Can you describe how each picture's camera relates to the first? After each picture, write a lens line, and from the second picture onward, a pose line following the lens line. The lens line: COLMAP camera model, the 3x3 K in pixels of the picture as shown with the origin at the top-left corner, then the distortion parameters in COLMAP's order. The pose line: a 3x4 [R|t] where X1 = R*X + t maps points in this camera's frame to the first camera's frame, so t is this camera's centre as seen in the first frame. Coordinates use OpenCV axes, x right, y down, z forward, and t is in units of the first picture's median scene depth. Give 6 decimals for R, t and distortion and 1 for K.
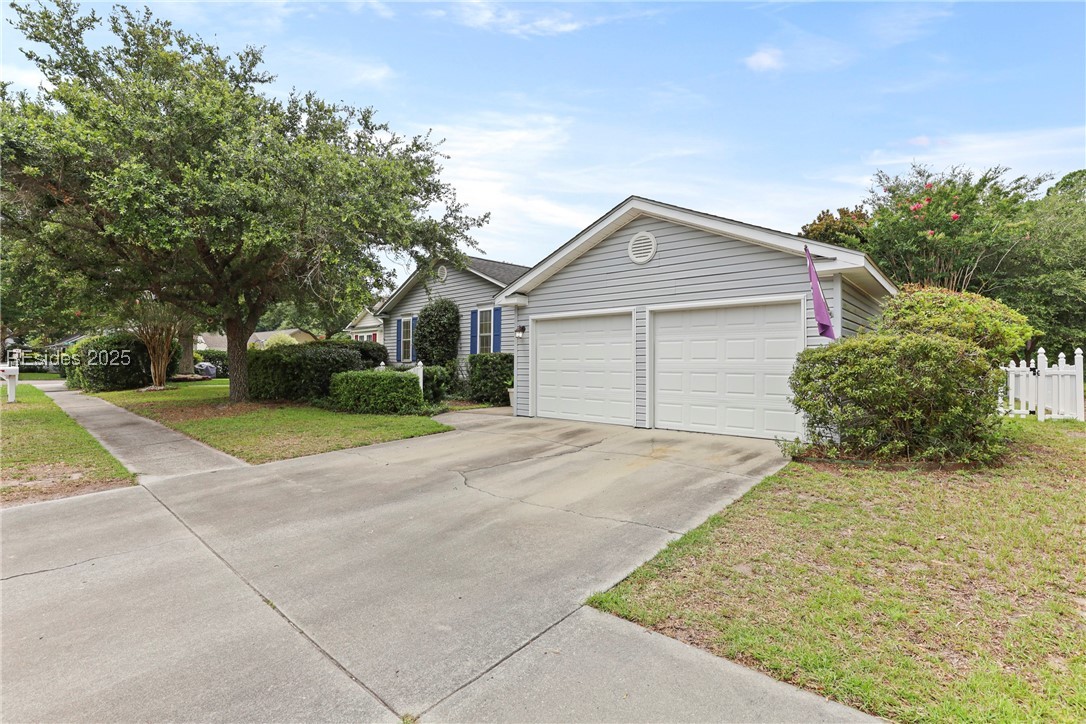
lens RADIAL K [[500.1, 0, 543.3], [0, 500.1, 363.5], [0, 0, 1]] dist [-0.028813, 0.001982]
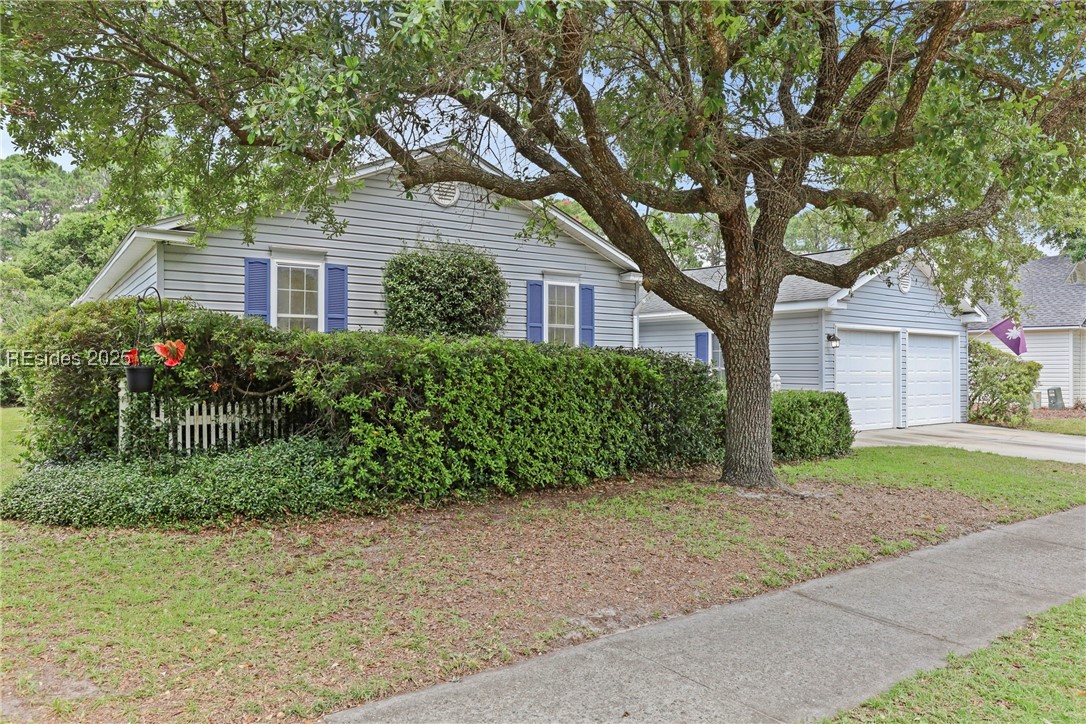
lens RADIAL K [[727.2, 0, 543.7], [0, 727.2, 363.4], [0, 0, 1]] dist [-0.000342, -0.000012]
pose [[0.207488, 0.003293, 0.978232, -0.964166], [-0.005163, 0.999984, -0.002271, -0.011126], [-0.978224, -0.004579, 0.207502, 0.832970]]
